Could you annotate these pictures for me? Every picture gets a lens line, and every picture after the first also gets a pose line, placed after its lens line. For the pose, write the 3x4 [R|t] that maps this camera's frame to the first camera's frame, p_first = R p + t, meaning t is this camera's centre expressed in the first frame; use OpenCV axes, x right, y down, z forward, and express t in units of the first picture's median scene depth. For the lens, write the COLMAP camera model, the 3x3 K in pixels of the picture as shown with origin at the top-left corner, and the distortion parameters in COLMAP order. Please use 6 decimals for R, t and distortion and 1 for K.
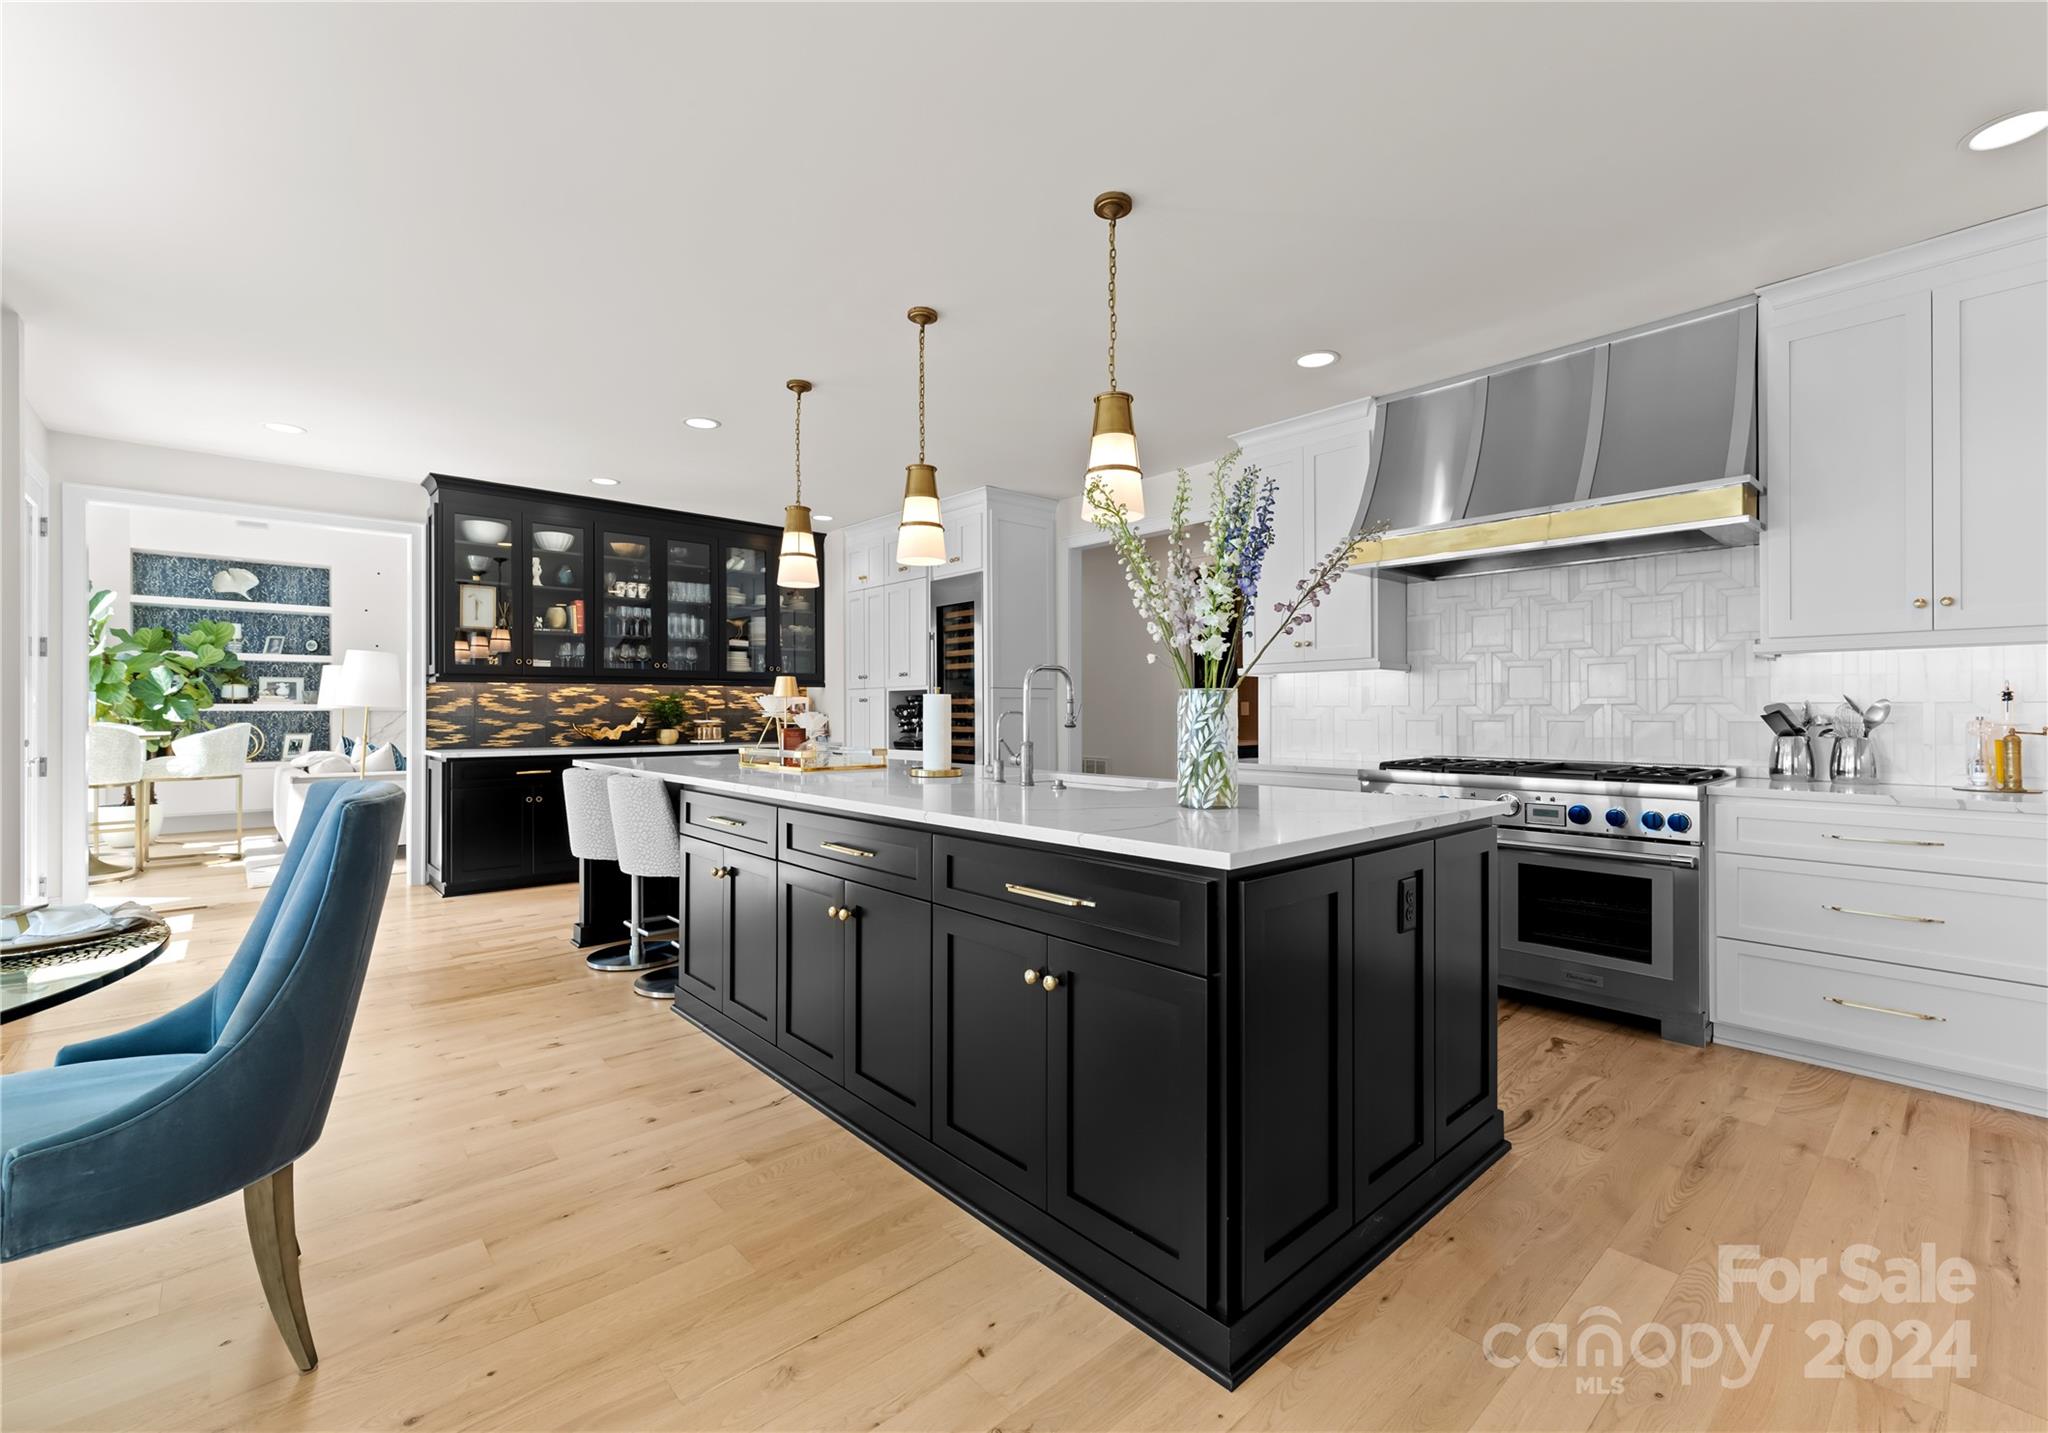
lens RADIAL K [[883.4, 0, 1024.0], [0, 883.4, 716.5], [0, 0, 1]] dist [-0.001119, 0.000152]
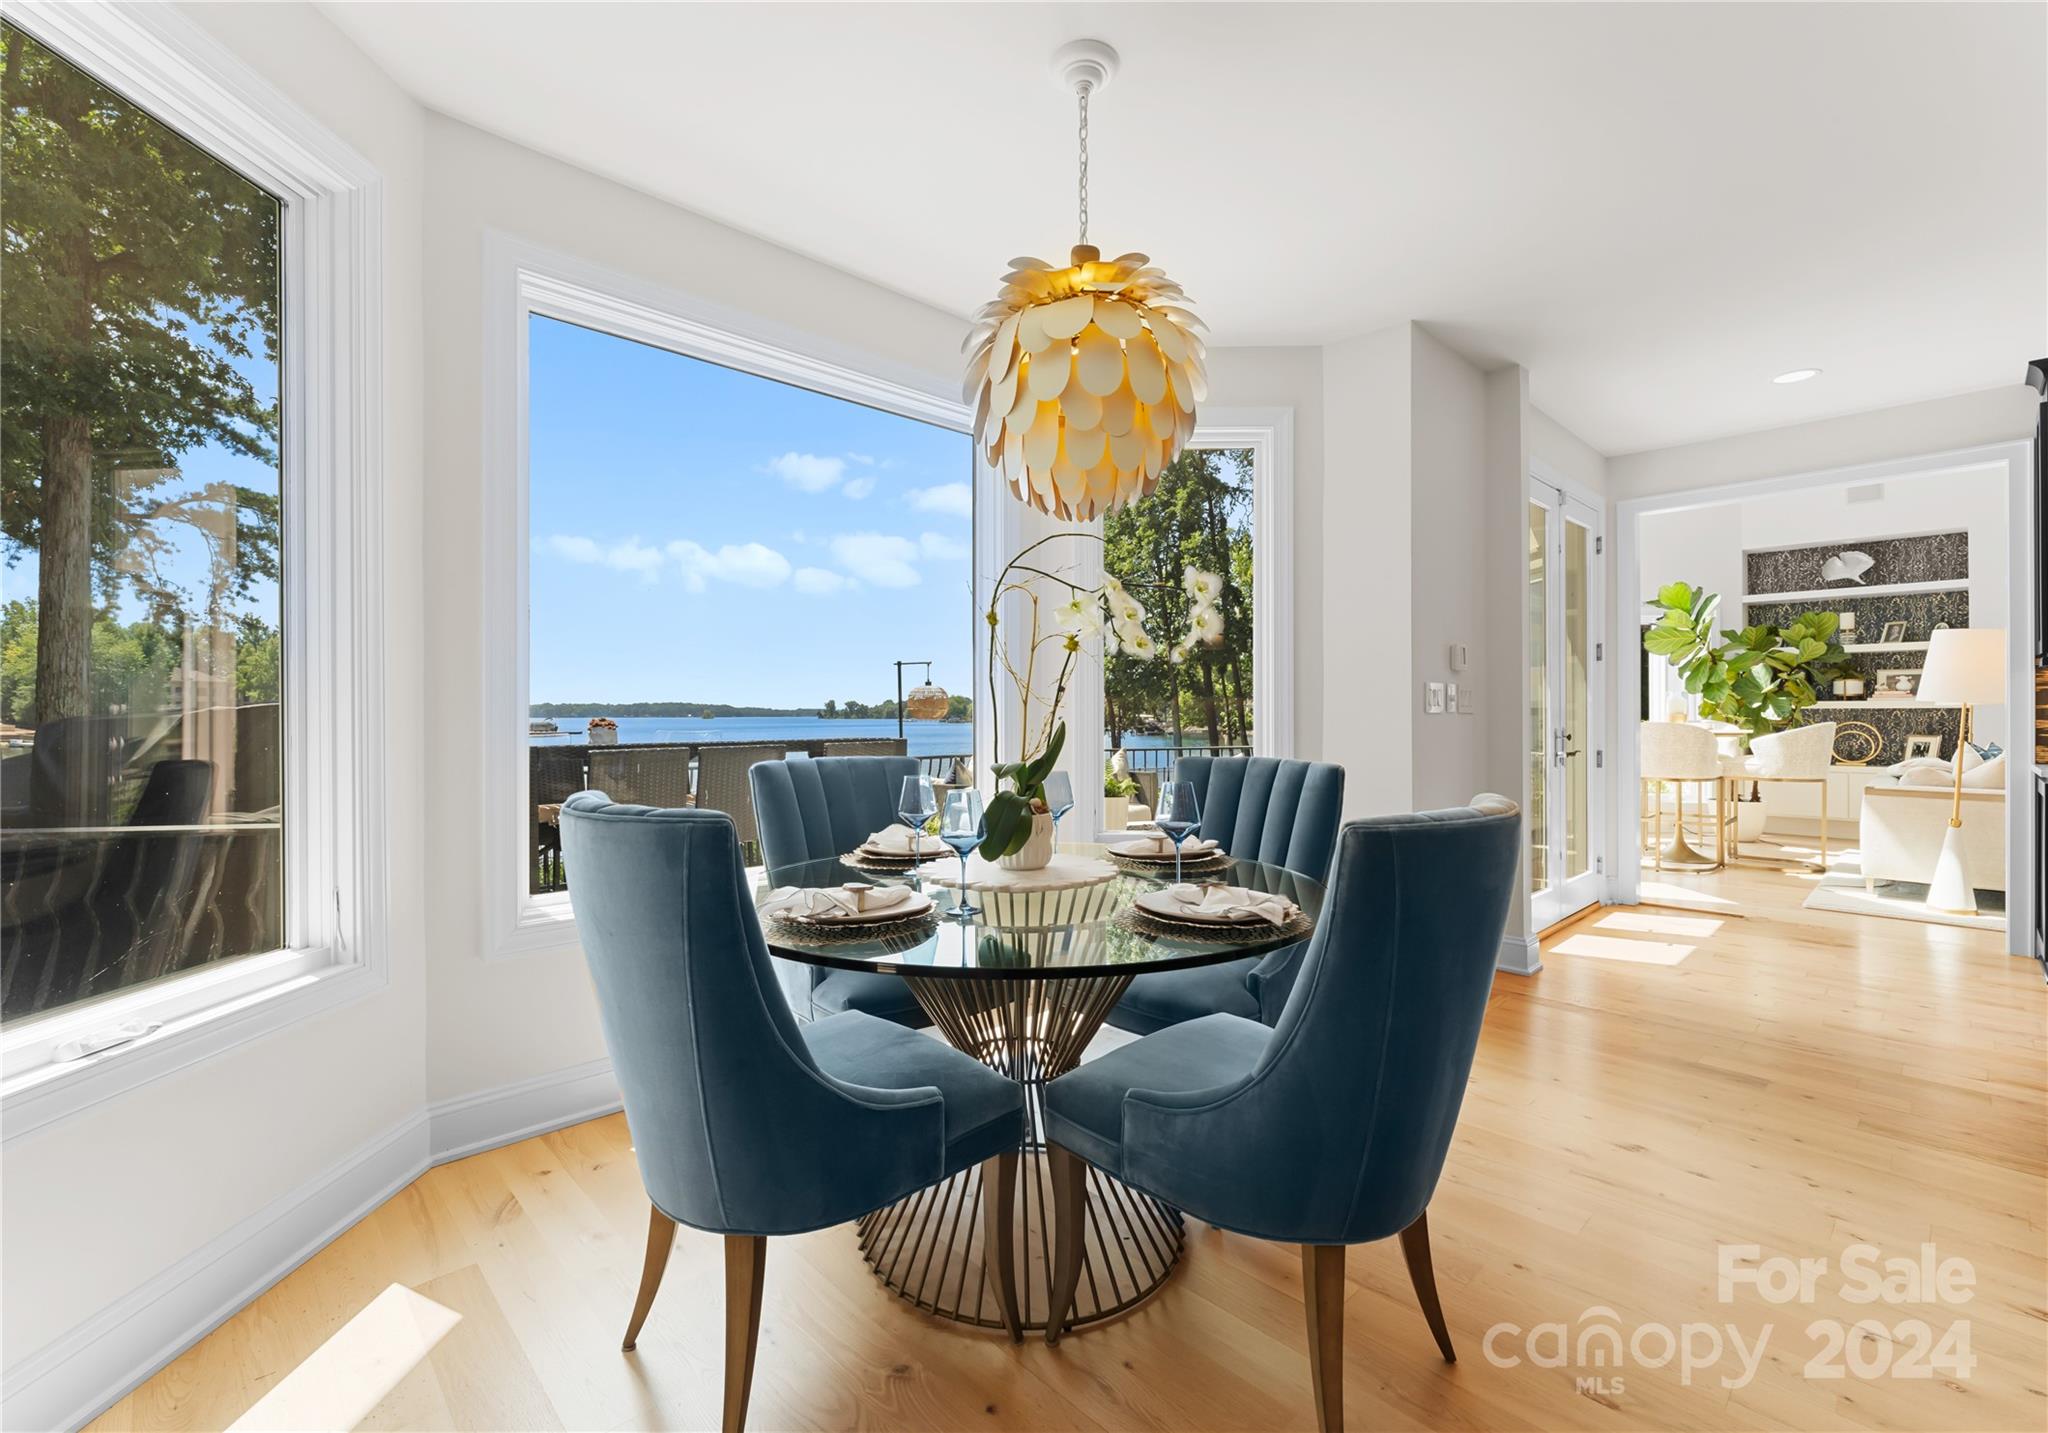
lens RADIAL K [[883.4, 0, 1024.0], [0, 883.4, 716.5], [0, 0, 1]] dist [-0.001119, 0.000152]
pose [[0.018949, 0.006173, -0.999801, 0.000394], [-0.003449, 0.999975, 0.006109, -0.000846], [0.999815, 0.003333, 0.018970, 0.145316]]
